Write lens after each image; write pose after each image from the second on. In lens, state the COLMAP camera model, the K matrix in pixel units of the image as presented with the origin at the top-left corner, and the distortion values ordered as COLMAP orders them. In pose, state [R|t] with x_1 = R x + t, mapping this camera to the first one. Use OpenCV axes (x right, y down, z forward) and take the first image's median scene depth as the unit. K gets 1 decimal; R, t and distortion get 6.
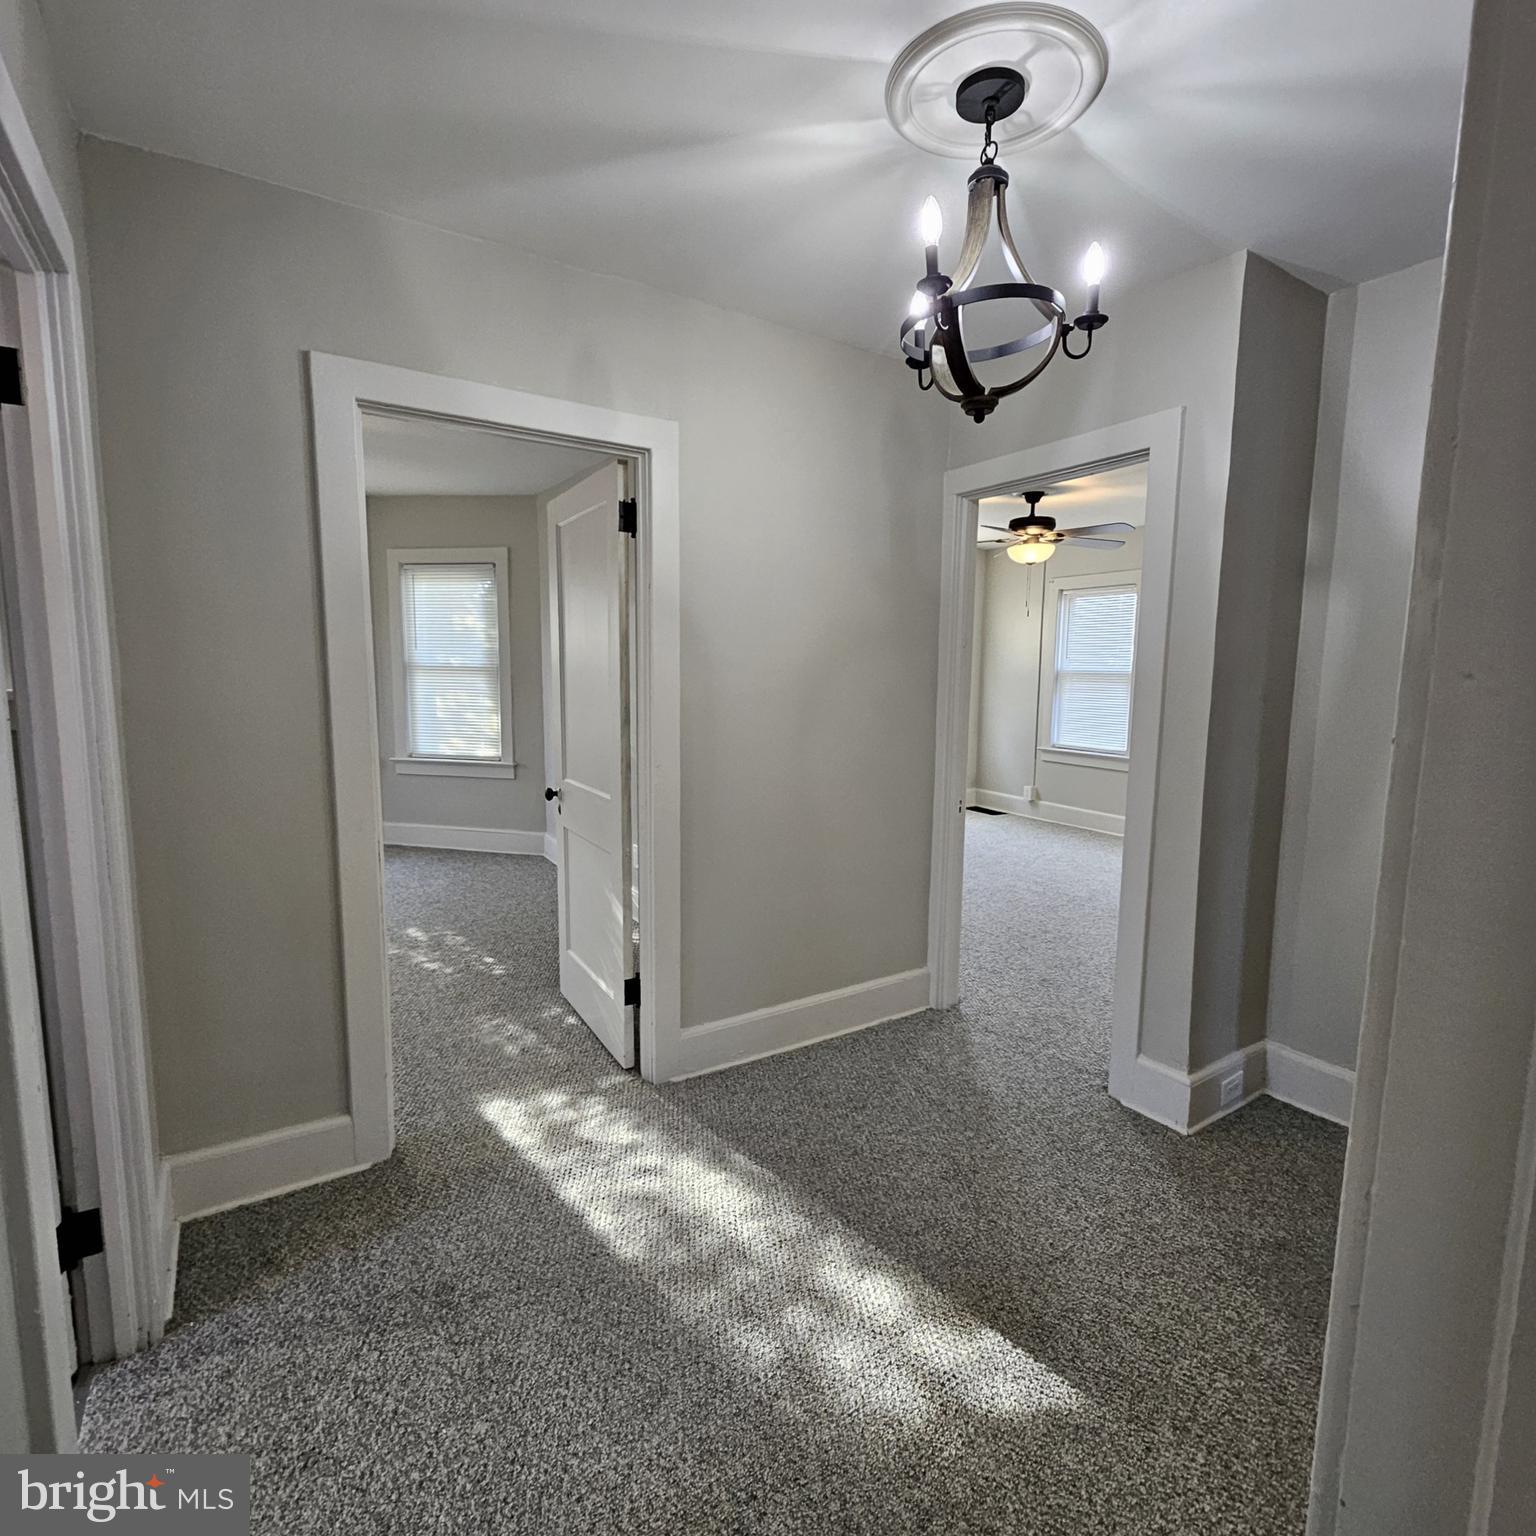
lens RADIAL K [[838.1, 0, 767.5], [0, 838.1, 774.3], [0, 0, 1]] dist [0.010119, -0.002207]
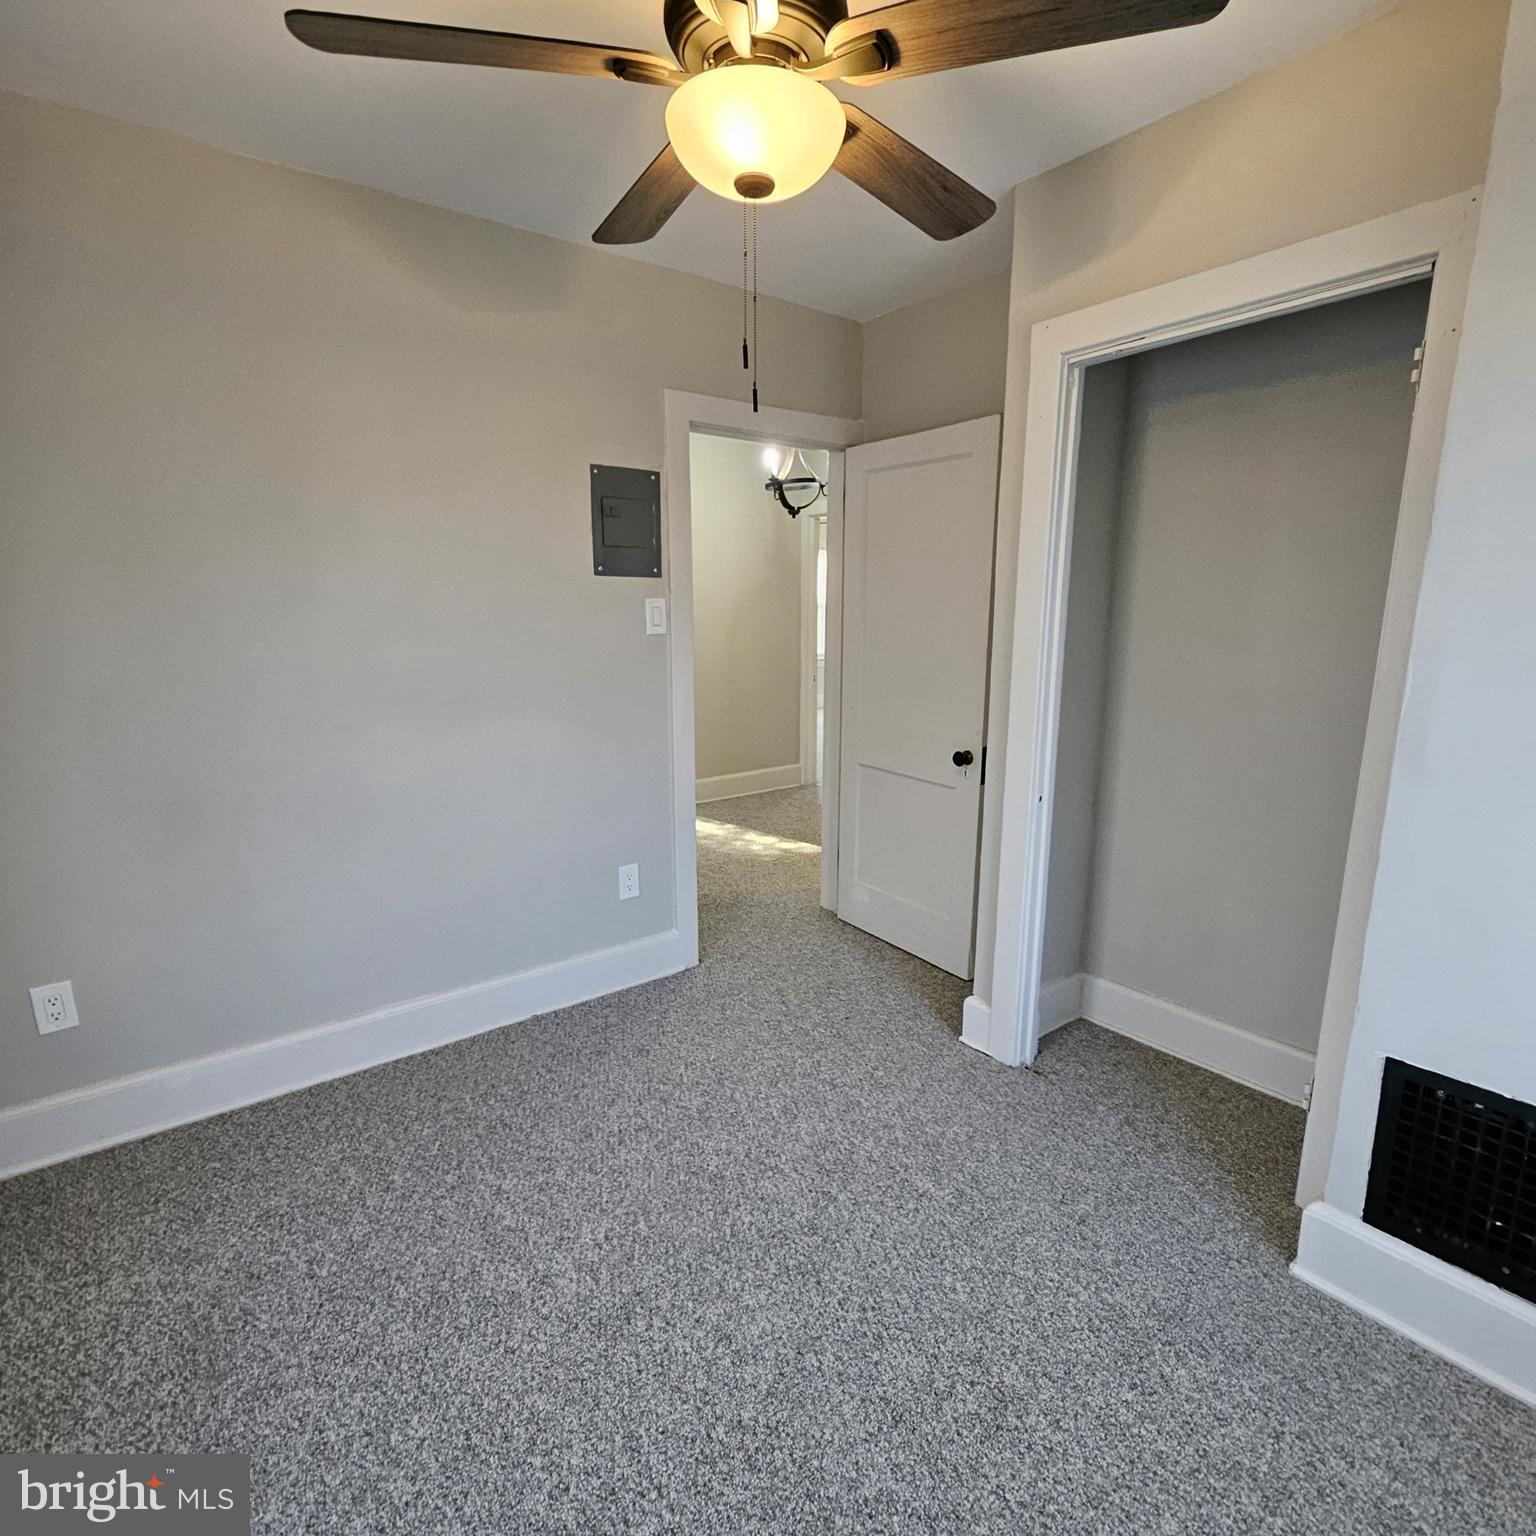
lens RADIAL K [[826.4, 0, 770.2], [0, 826.4, 773.1], [0, 0, 1]] dist [0.005646, -0.002745]
pose [[0.995428, -0.025175, 0.092135, -0.065803], [0.018838, 0.997437, 0.069019, 0.153992], [-0.093636, -0.066968, 0.993352, -1.127065]]
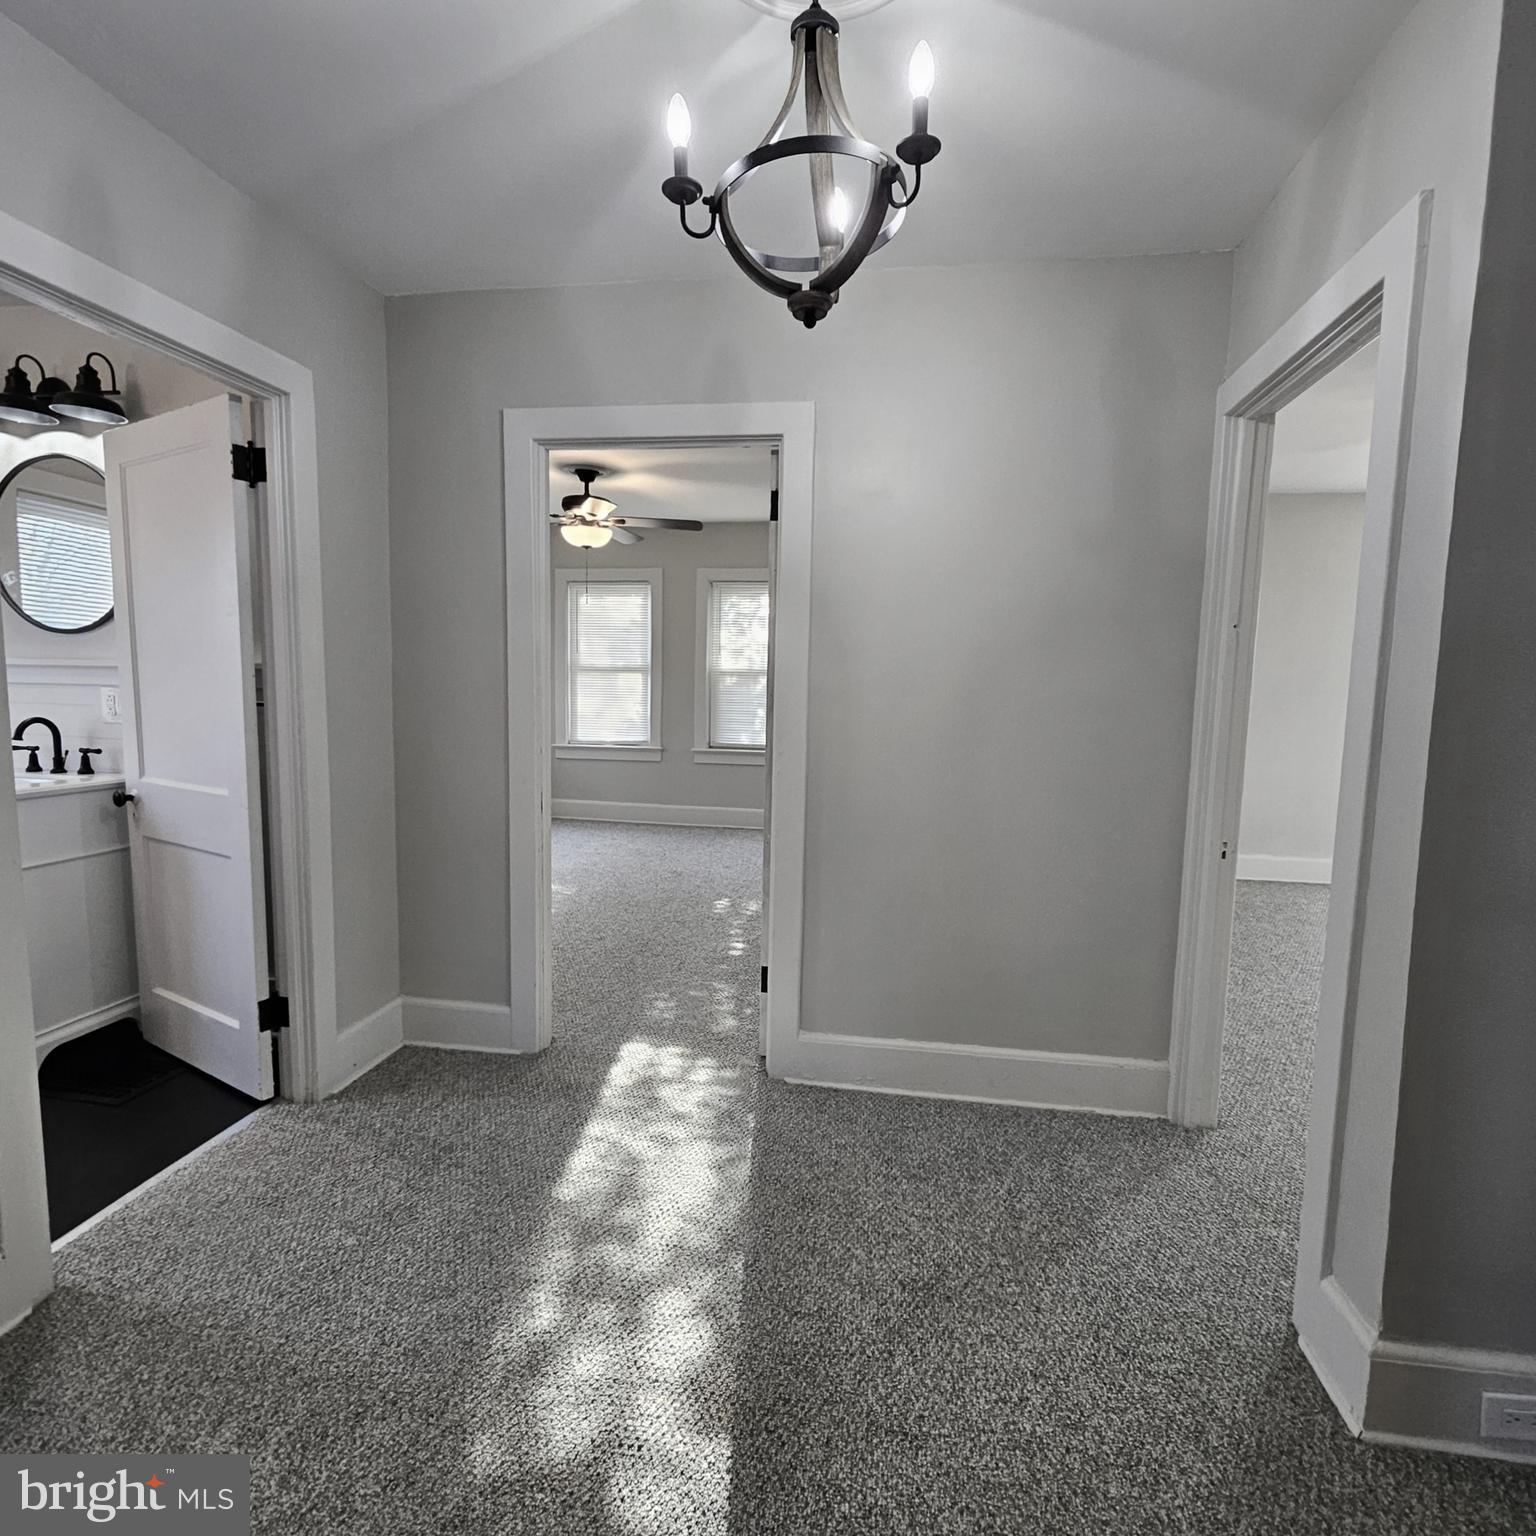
lens RADIAL K [[832.4, 0, 759.0], [0, 832.4, 748.9], [0, 0, 1]] dist [0.006831, -0.001897]
pose [[0.742464, 0.059708, -0.667220, 0.521971], [-0.094904, 0.995349, -0.016535, -0.004123], [0.663129, 0.075598, 0.744677, 0.232571]]
